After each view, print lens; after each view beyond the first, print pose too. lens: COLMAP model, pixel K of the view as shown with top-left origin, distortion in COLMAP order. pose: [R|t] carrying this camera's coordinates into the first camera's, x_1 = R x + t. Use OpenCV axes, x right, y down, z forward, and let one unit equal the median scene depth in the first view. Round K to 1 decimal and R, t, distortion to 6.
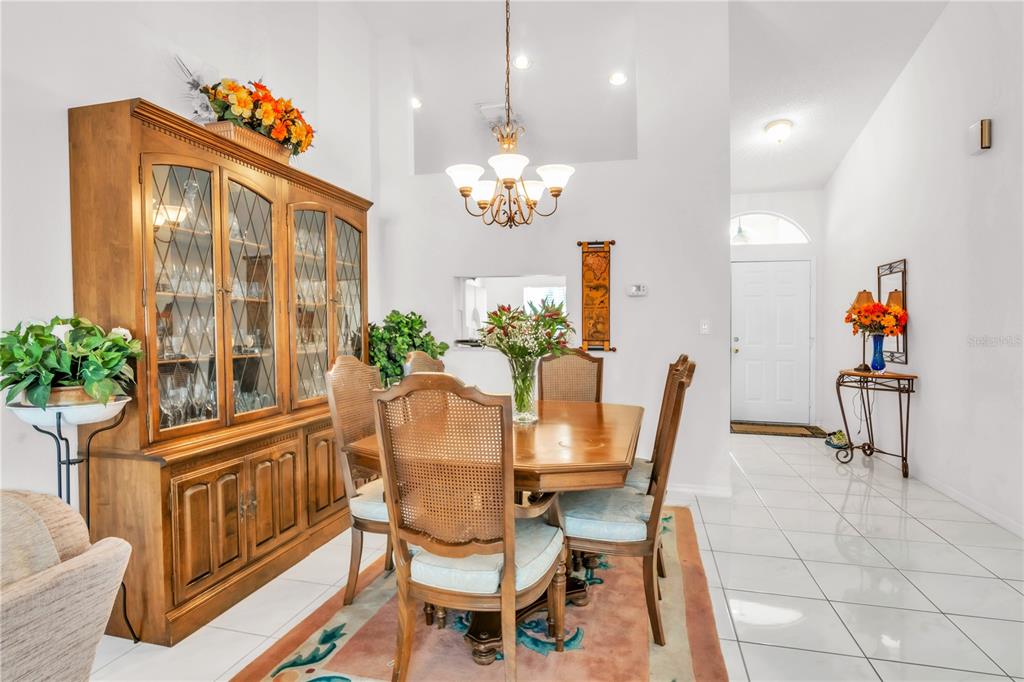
lens RADIAL K [[533.9, 0, 512.0], [0, 533.9, 341.0], [0, 0, 1]] dist [-0.002450, -0.000044]
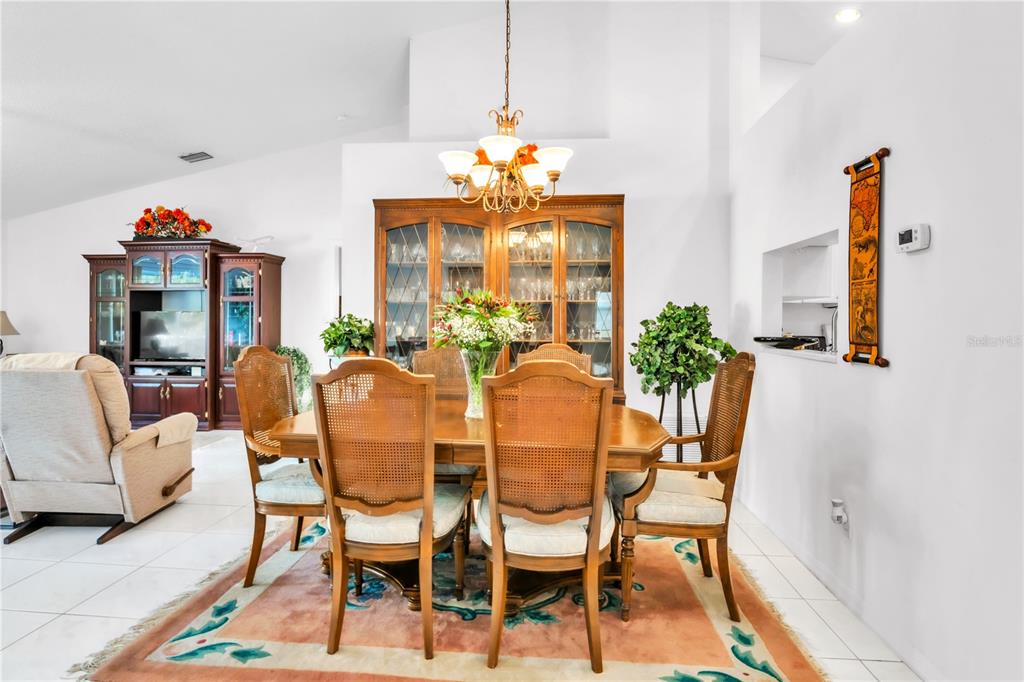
lens RADIAL K [[554.1, 0, 509.6], [0, 554.1, 325.0], [0, 0, 1]] dist [-0.001756, -0.000050]
pose [[0.170547, 0.005518, -0.985334, 0.846656], [-0.022780, 0.999739, 0.001656, -0.017202], [0.985086, 0.022164, 0.170628, 0.736215]]
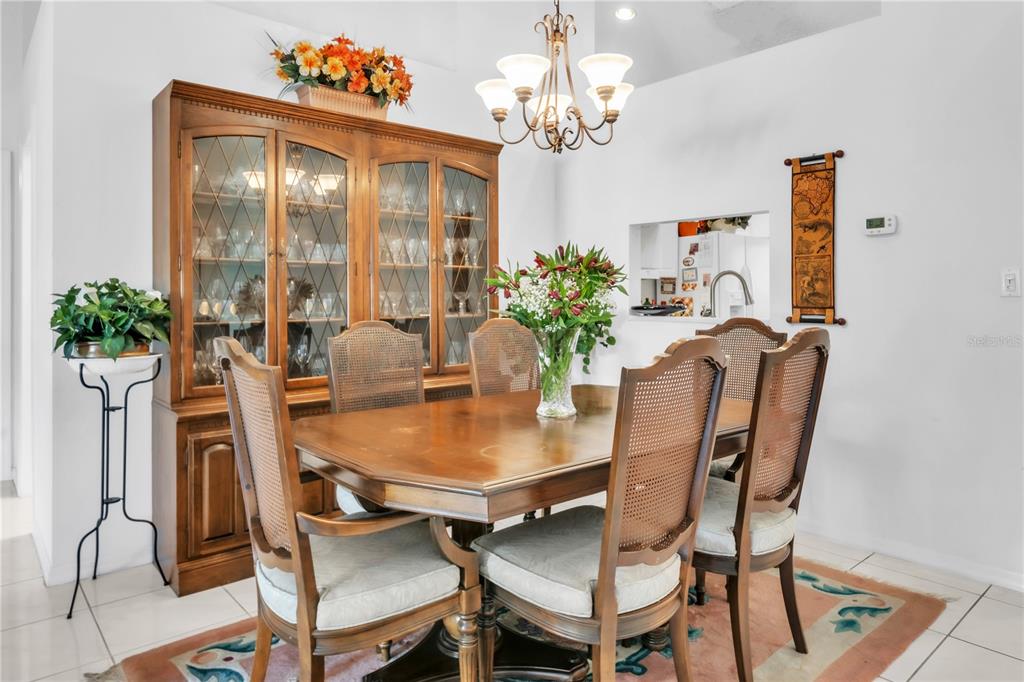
lens RADIAL K [[639.5, 0, 510.5], [0, 639.5, 296.6], [0, 0, 1]] dist [-0.001236, -0.001896]
pose [[0.829247, -0.006637, -0.558843, 0.377646], [-0.006821, 0.999735, -0.021996, 0.006864], [0.558841, 0.022052, 0.828981, 0.199128]]
